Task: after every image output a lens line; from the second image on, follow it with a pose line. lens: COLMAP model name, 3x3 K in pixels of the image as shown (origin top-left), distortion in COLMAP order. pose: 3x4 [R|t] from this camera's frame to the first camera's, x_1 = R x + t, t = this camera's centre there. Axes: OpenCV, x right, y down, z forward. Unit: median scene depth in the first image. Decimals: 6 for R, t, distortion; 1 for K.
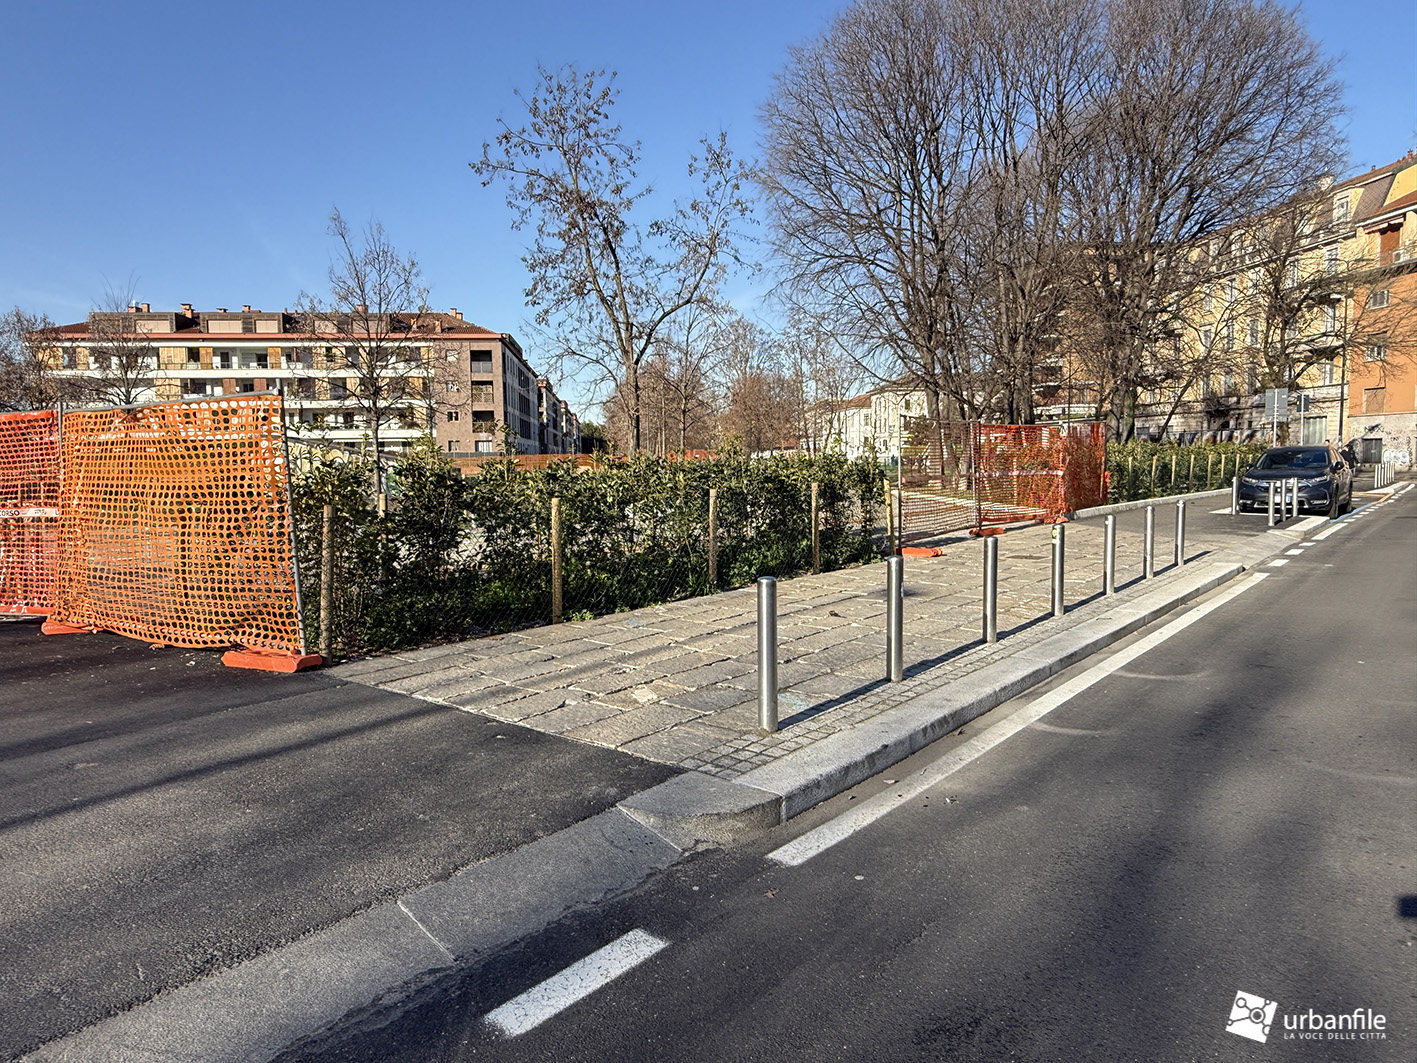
lens RADIAL K [[917.6, 0, 708.2], [0, 917.6, 534.5], [0, 0, 1]] dist [-0.003840, -0.000401]
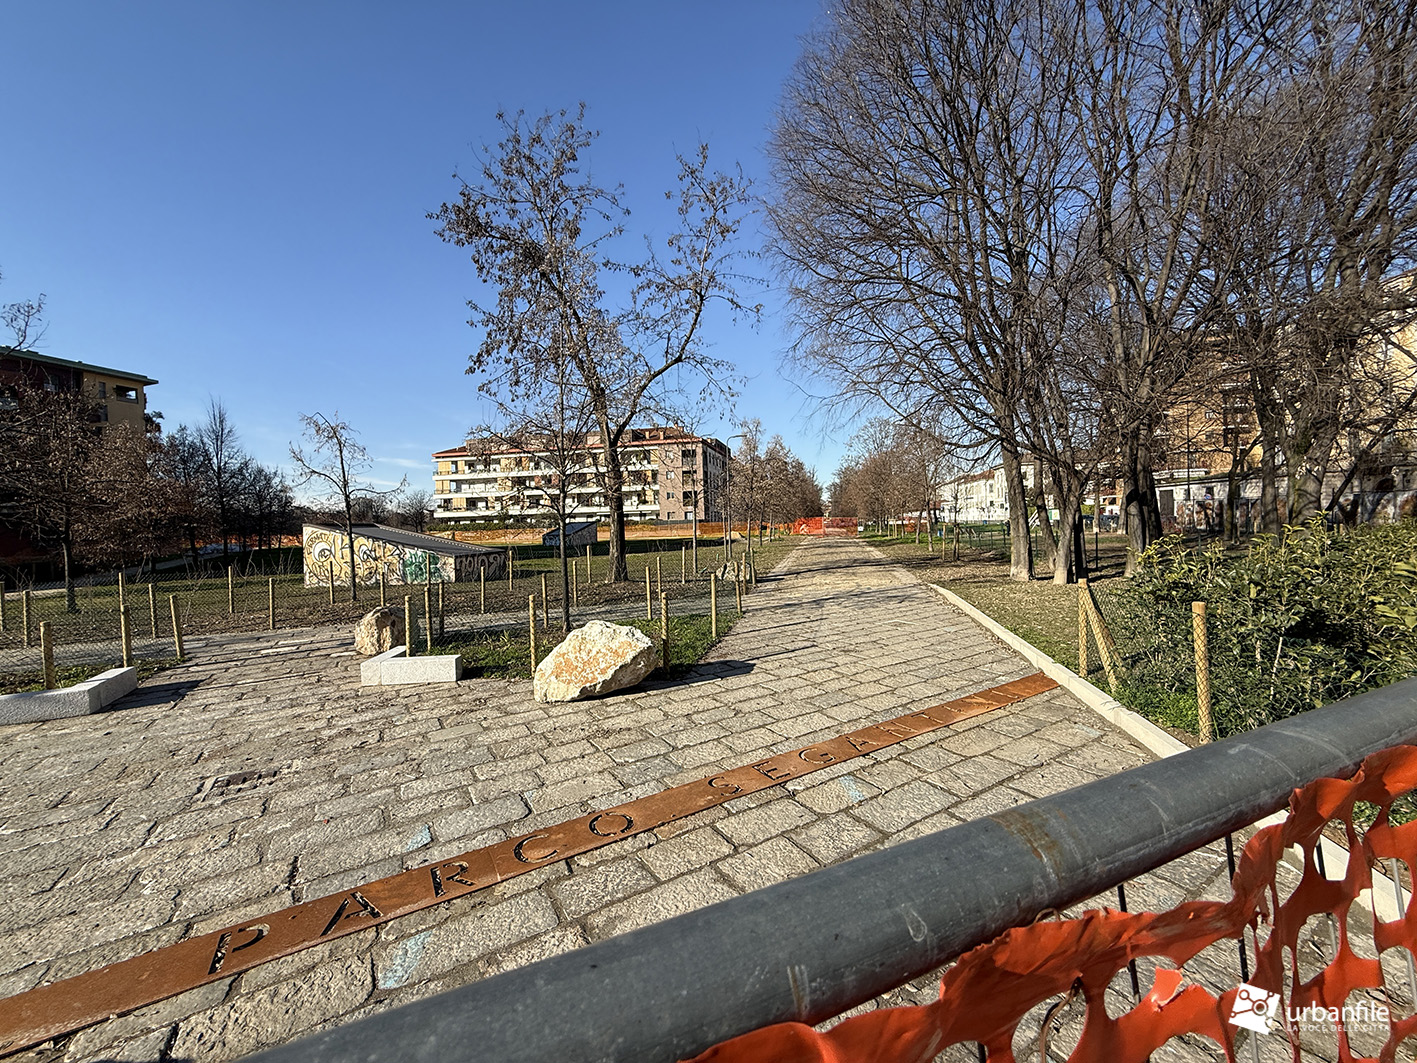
lens RADIAL K [[568.5, 0, 705.6], [0, 568.5, 519.8], [0, 0, 1]] dist [-0.002081, -0.000084]
pose [[0.953337, -0.015556, -0.301508, 0.047315], [-0.008198, 0.996969, -0.077361, -0.021026], [0.301798, 0.076223, 0.950320, 0.160314]]
